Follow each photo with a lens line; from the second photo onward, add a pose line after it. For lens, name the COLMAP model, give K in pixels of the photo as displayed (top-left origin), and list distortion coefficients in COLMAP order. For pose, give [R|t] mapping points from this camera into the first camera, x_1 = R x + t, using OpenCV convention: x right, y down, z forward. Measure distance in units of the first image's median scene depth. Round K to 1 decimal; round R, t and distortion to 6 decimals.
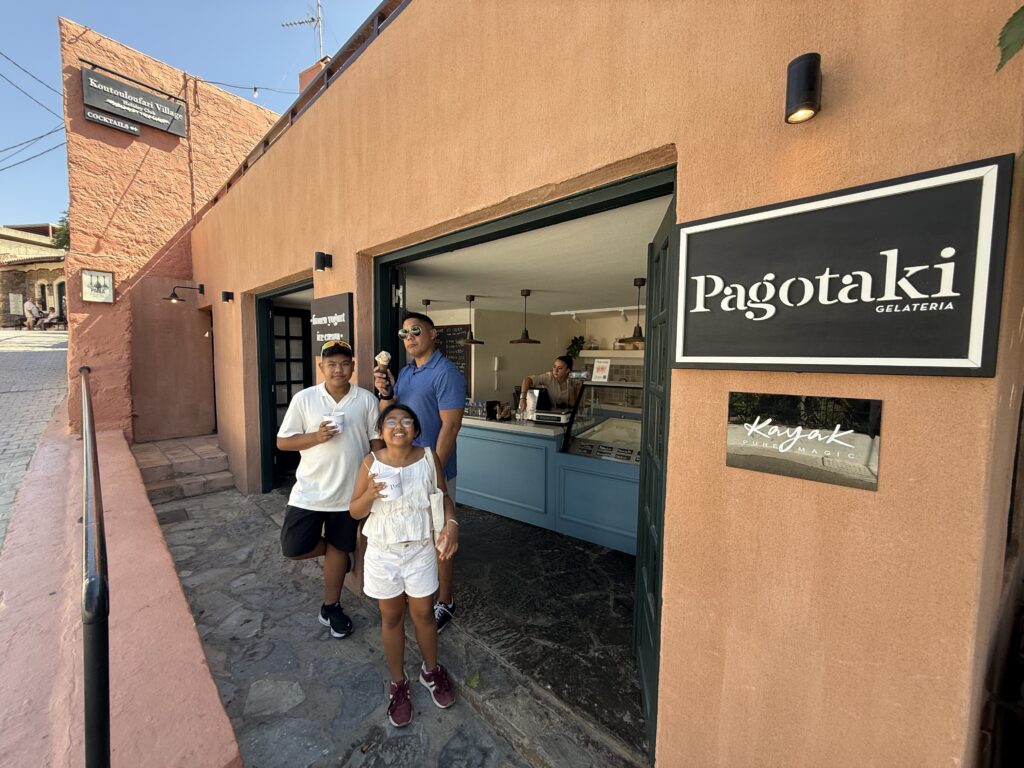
lens RADIAL K [[409.1, 0, 512.1], [0, 409.1, 385.3], [0, 0, 1]] dist [-0.000215, 0.000211]
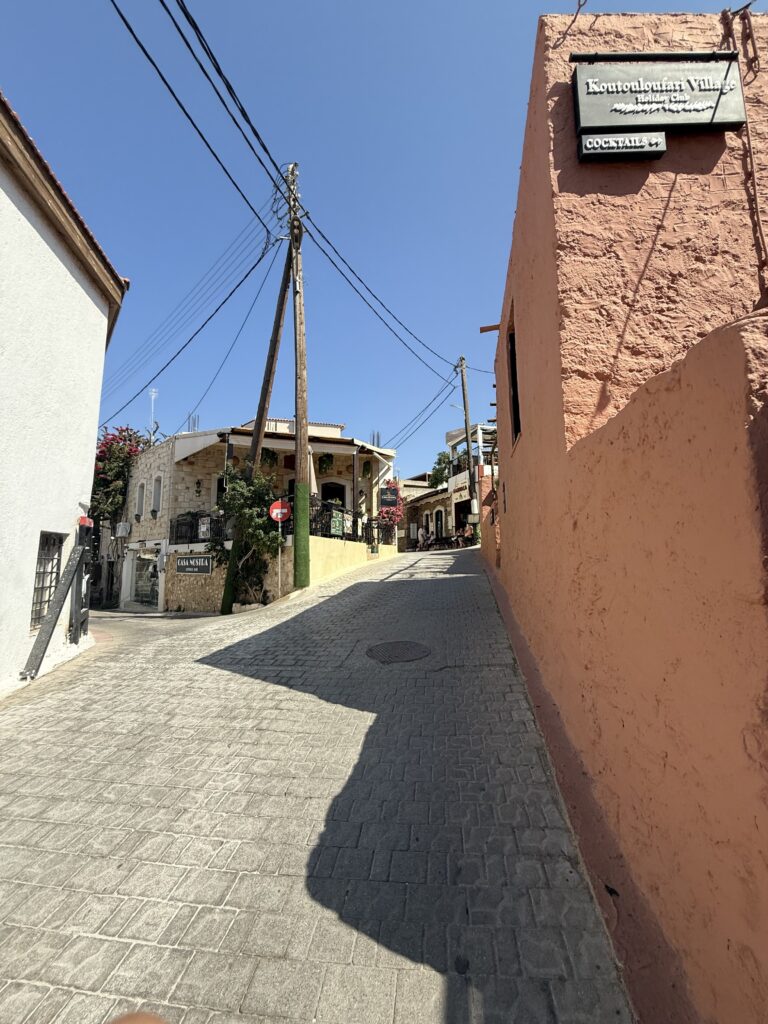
lens RADIAL K [[409.1, 0, 384.0], [0, 409.1, 510.9], [0, 0, 1]] dist [-0.000215, 0.000211]
pose [[0.596057, -0.114826, -0.794689, -0.761636], [-0.037798, 0.984612, -0.170618, -0.119185], [0.802052, 0.131736, 0.582545, 0.519830]]
